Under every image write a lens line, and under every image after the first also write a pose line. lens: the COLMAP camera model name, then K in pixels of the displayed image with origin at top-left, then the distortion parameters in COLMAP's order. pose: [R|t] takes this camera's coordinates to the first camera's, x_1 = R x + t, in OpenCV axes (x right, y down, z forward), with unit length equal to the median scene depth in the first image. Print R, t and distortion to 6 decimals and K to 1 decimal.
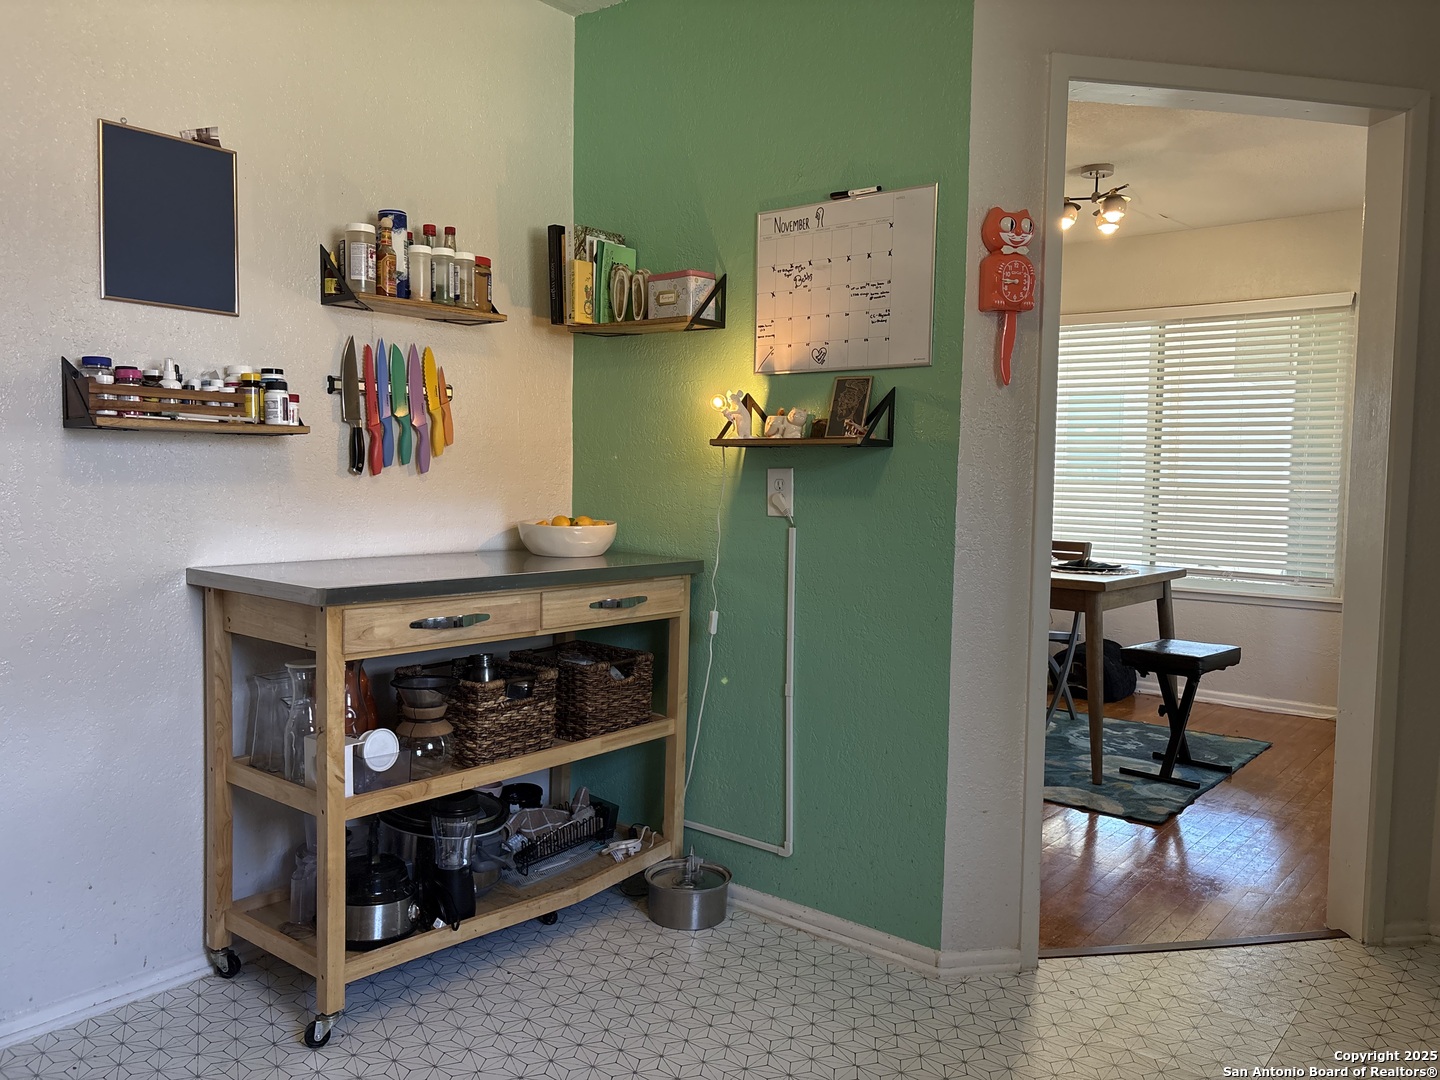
lens RADIAL K [[1081.3, 0, 720.0], [0, 1081.3, 540.0], [0, 0, 1]] dist [0.041461, -0.001819]
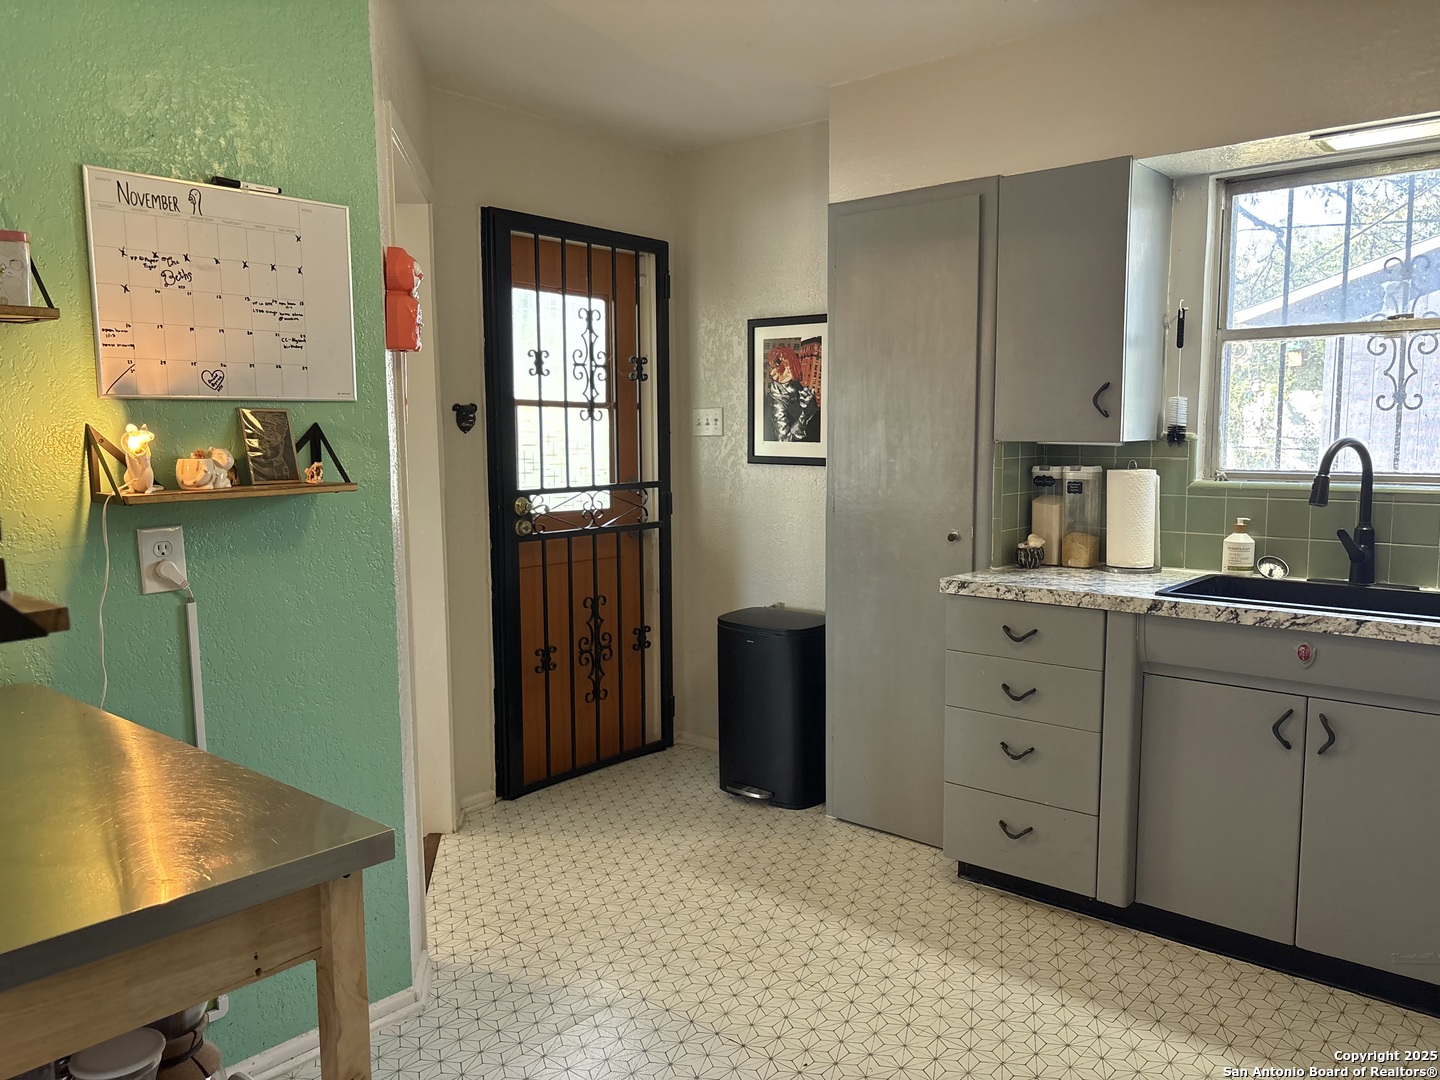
lens RADIAL K [[1107.3, 0, 713.8], [0, 1107.3, 547.6], [0, 0, 1]] dist [0.038042, -0.078047]
pose [[0.030220, -0.125687, 0.991610, -0.728124], [0.075829, 0.989492, 0.123108, -0.124047], [-0.996663, 0.071473, 0.039433, 0.626521]]
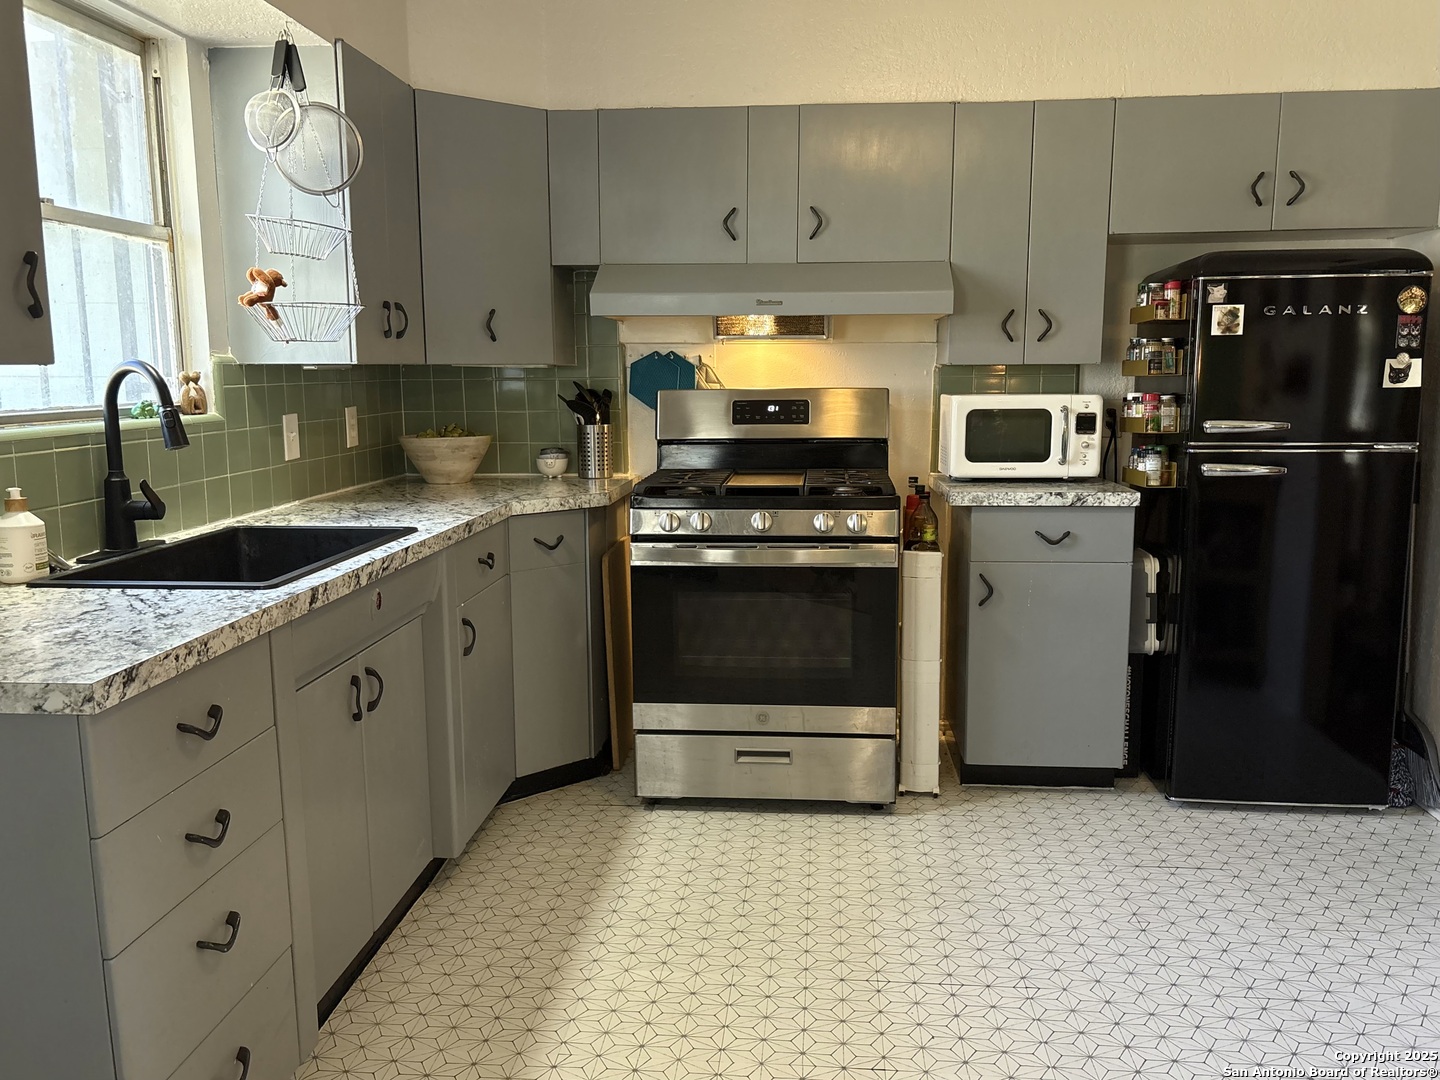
lens RADIAL K [[1144.3, 0, 724.6], [0, 1144.3, 532.9], [0, 0, 1]] dist [0.092251, -0.115553]
pose [[-0.823496, 0.070807, -0.562886, 0.529105], [-0.048226, 0.979852, 0.193814, -0.112998], [0.565268, 0.186751, -0.803490, 1.024284]]
